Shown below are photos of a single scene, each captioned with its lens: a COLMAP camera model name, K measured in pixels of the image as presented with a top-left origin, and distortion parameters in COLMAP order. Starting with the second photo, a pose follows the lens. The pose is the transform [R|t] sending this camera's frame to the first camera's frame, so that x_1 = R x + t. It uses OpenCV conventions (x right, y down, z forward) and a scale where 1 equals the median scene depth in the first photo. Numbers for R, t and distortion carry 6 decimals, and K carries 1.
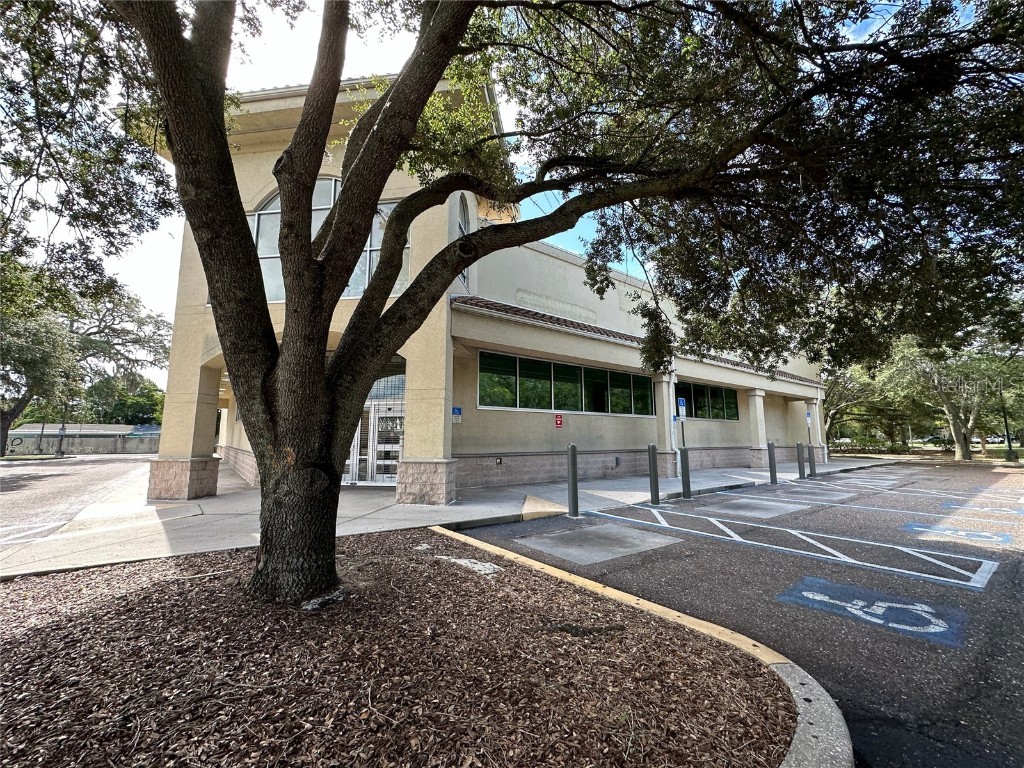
lens RADIAL K [[405.7, 0, 512.0], [0, 405.7, 384.0], [0, 0, 1]] dist [-0.000912, -0.000052]
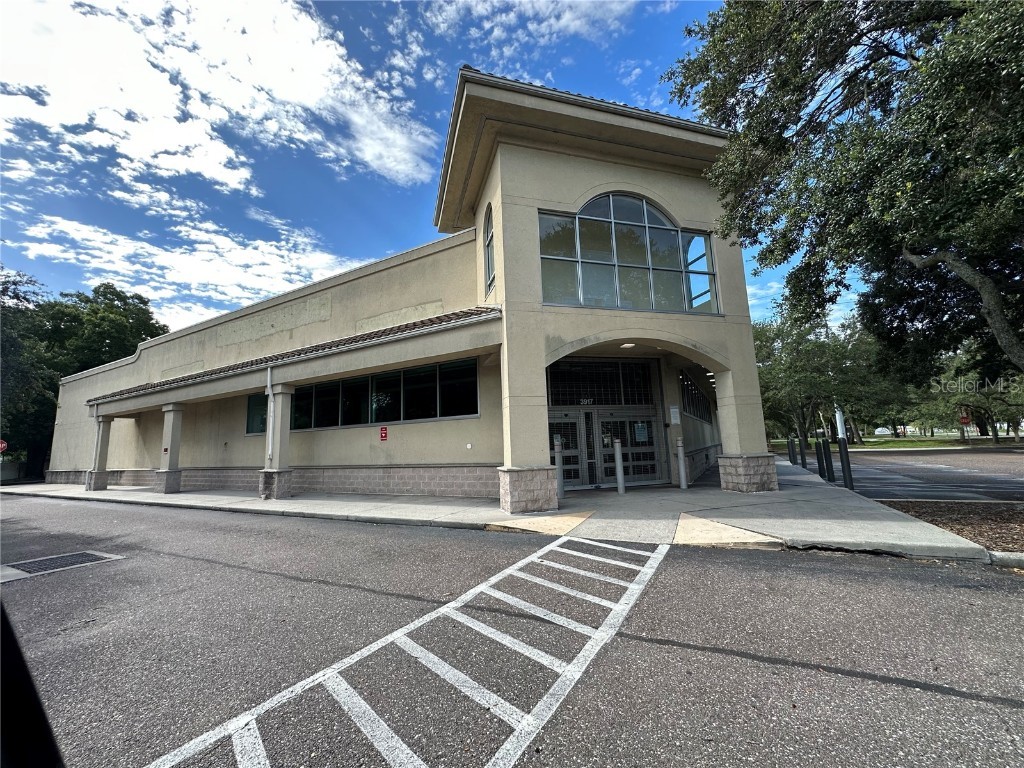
lens RADIAL K [[405.7, 0, 512.0], [0, 405.7, 384.0], [0, 0, 1]] dist [-0.000912, -0.000052]
pose [[0.918338, 0.026539, 0.394906, -1.263060], [-0.015209, 0.999379, -0.031795, 0.026900], [-0.395505, 0.023192, 0.918171, 0.171889]]
